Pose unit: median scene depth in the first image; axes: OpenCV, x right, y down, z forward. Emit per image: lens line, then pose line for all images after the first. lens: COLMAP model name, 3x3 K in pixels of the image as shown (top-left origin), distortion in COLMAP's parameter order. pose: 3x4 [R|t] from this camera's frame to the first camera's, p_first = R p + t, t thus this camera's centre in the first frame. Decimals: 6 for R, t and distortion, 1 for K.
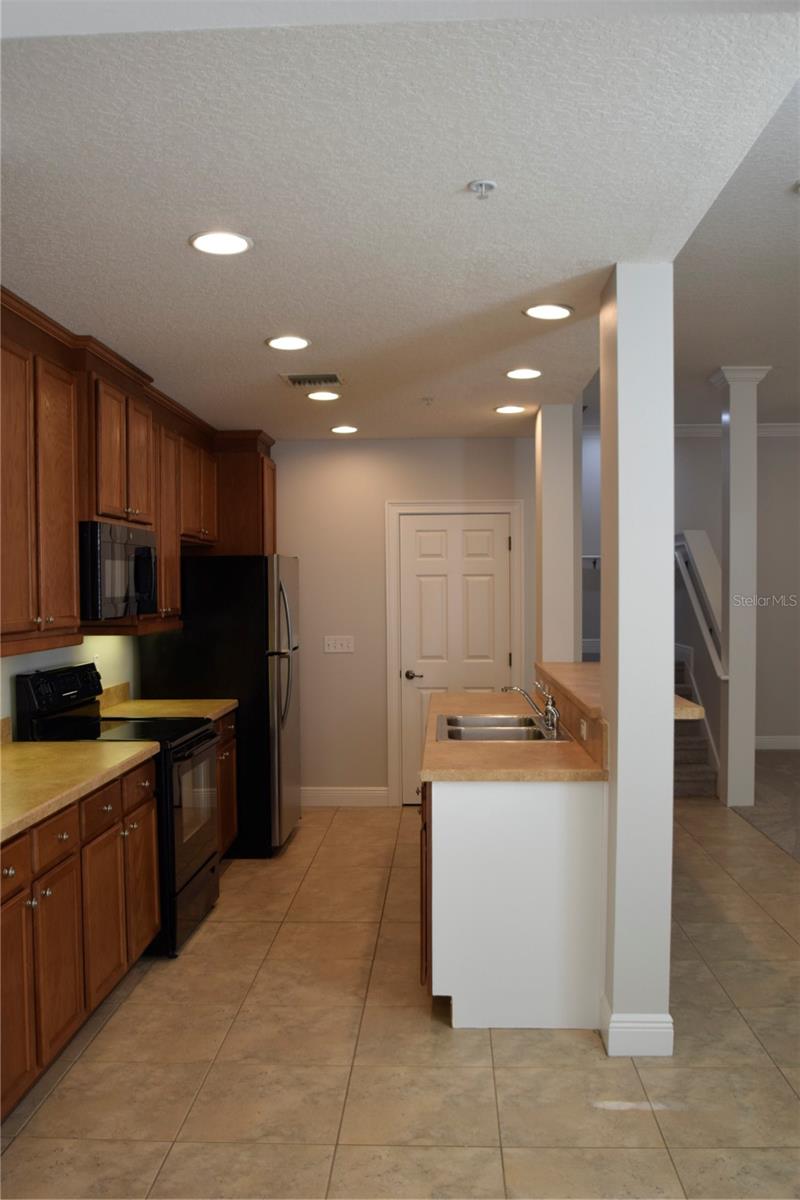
lens RADIAL K [[975.9, 0, 413.2], [0, 975.9, 621.3], [0, 0, 1]] dist [-0.058869, 0.015904]
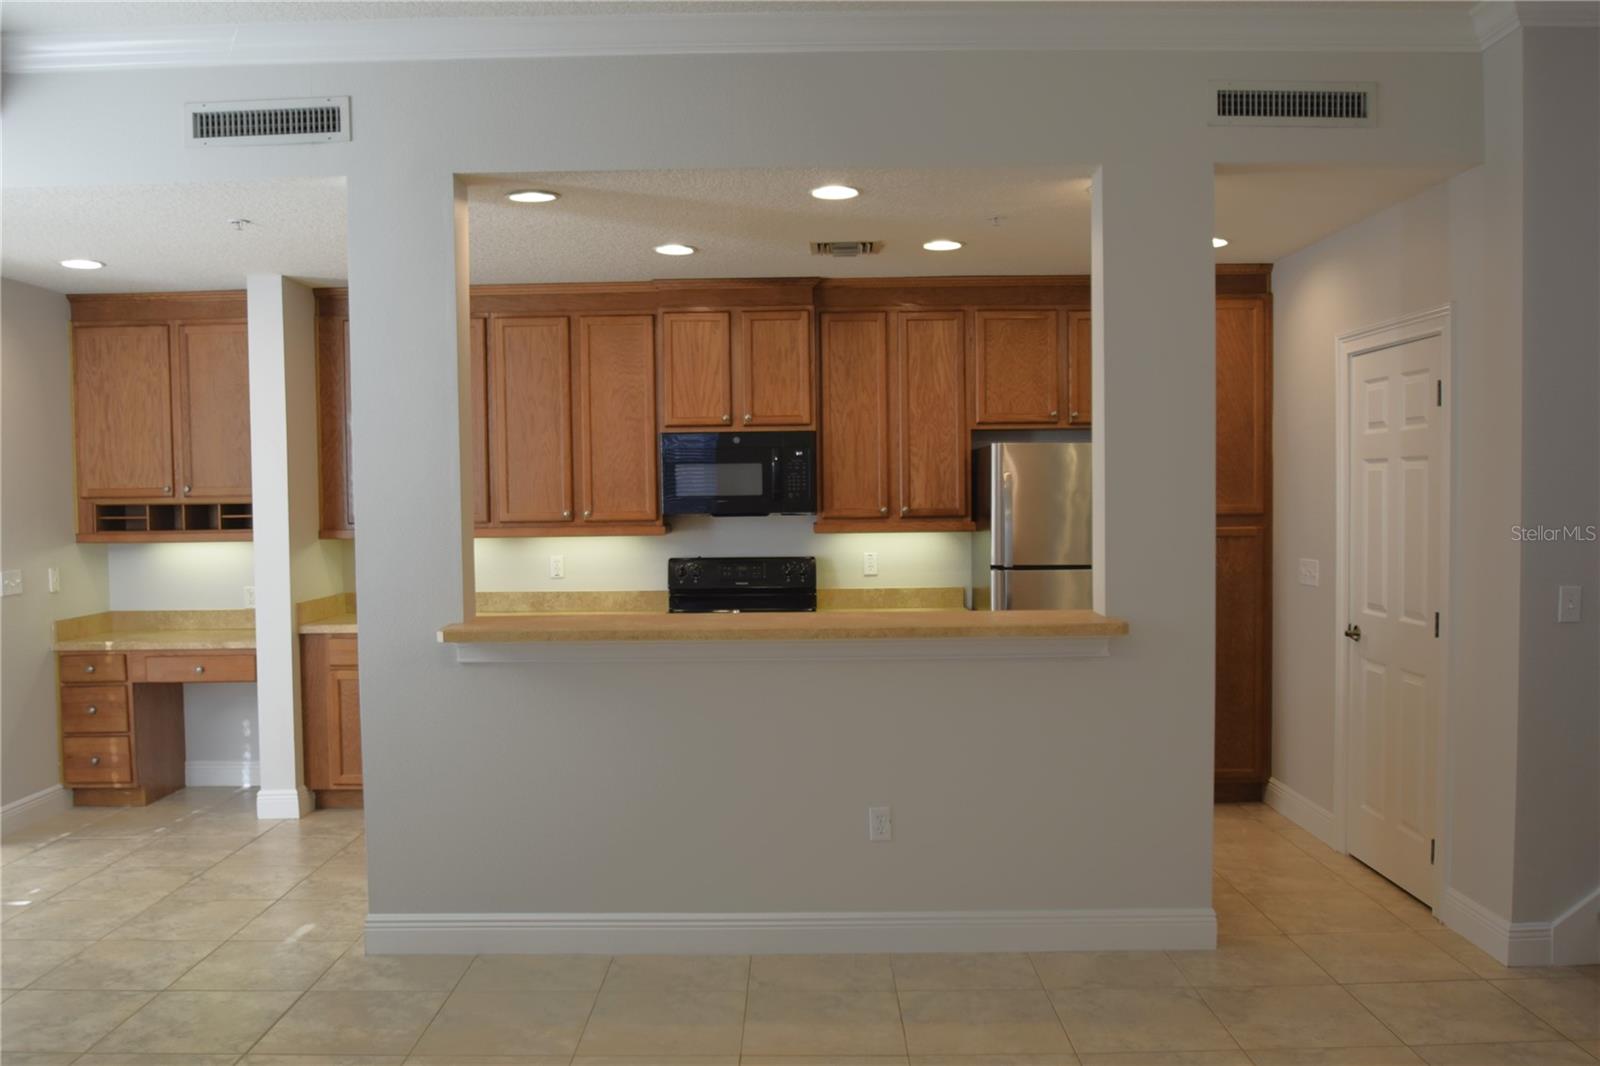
lens RADIAL K [[1301.2, 0, 794.2], [0, 1301.2, 551.9], [0, 0, 1]] dist [-0.058869, 0.015904]
pose [[0.030435, 0.054294, -0.998061, 1.340483], [-0.022989, 0.998298, 0.053606, -0.047550], [0.999272, 0.021313, 0.031631, 1.159091]]
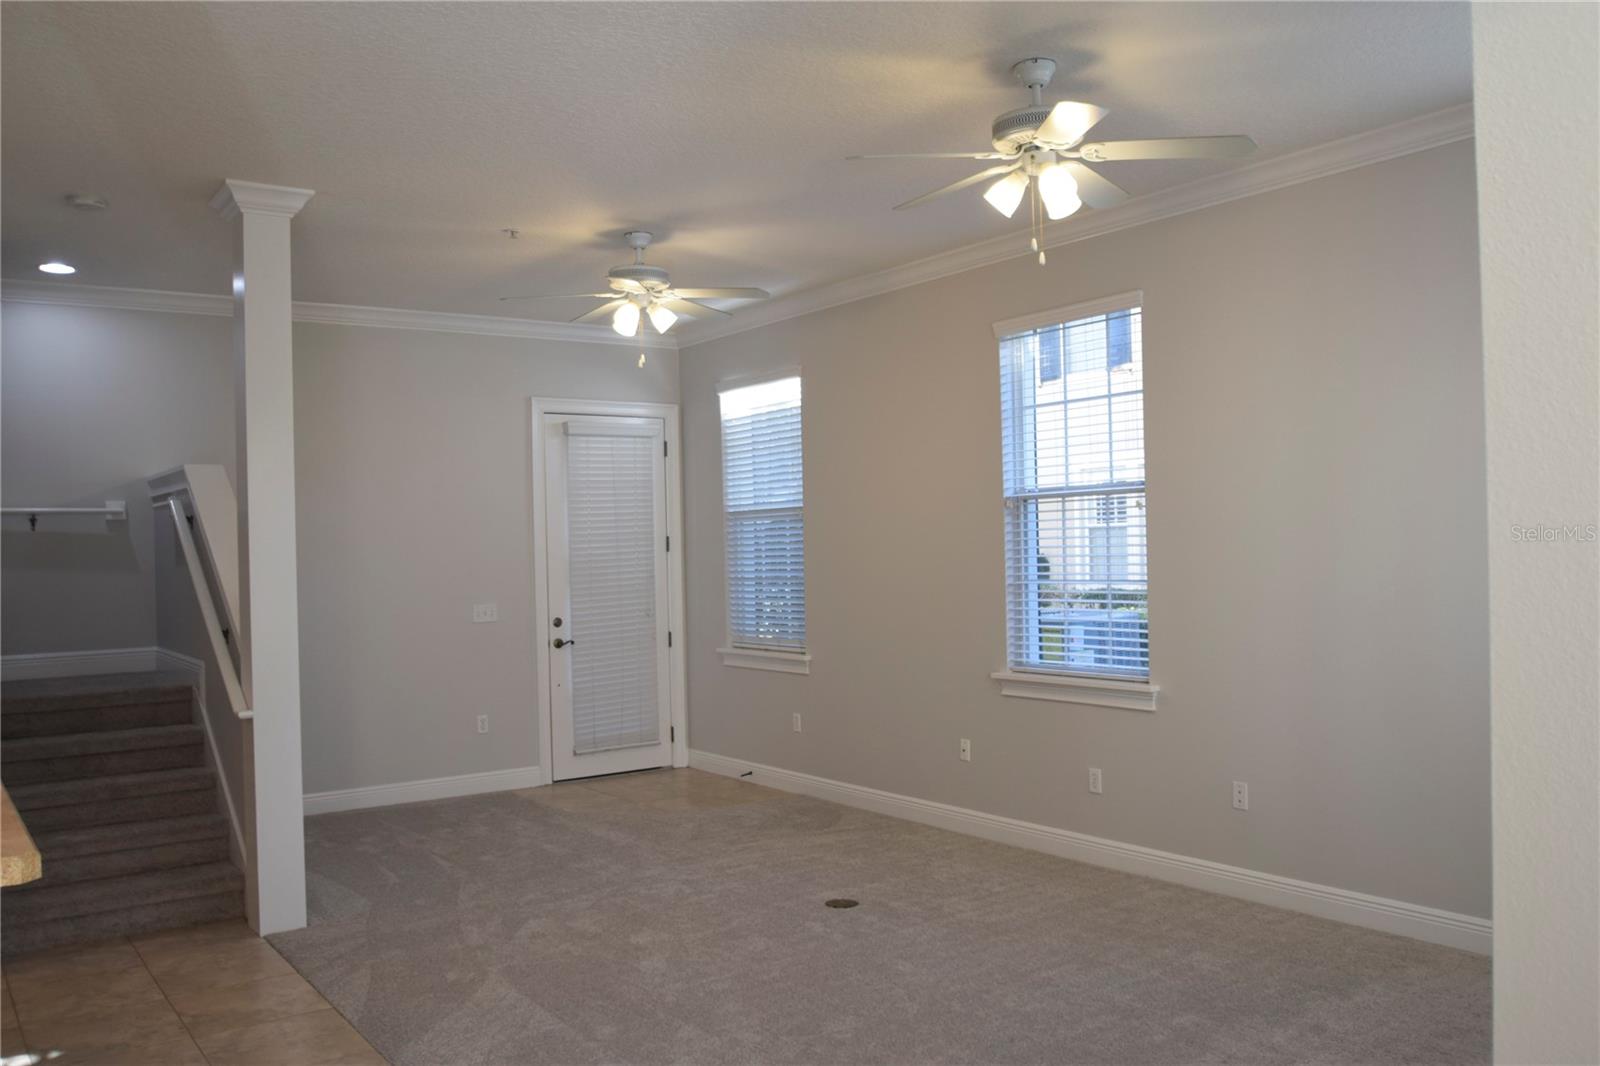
lens RADIAL K [[1301.2, 0, 794.2], [0, 1301.2, 551.9], [0, 0, 1]] dist [-0.058869, 0.015904]
pose [[0.792390, -0.015565, 0.609816, 0.201631], [0.039873, 0.998858, -0.026315, -0.009797], [-0.608710, 0.045167, 0.792106, 0.332312]]
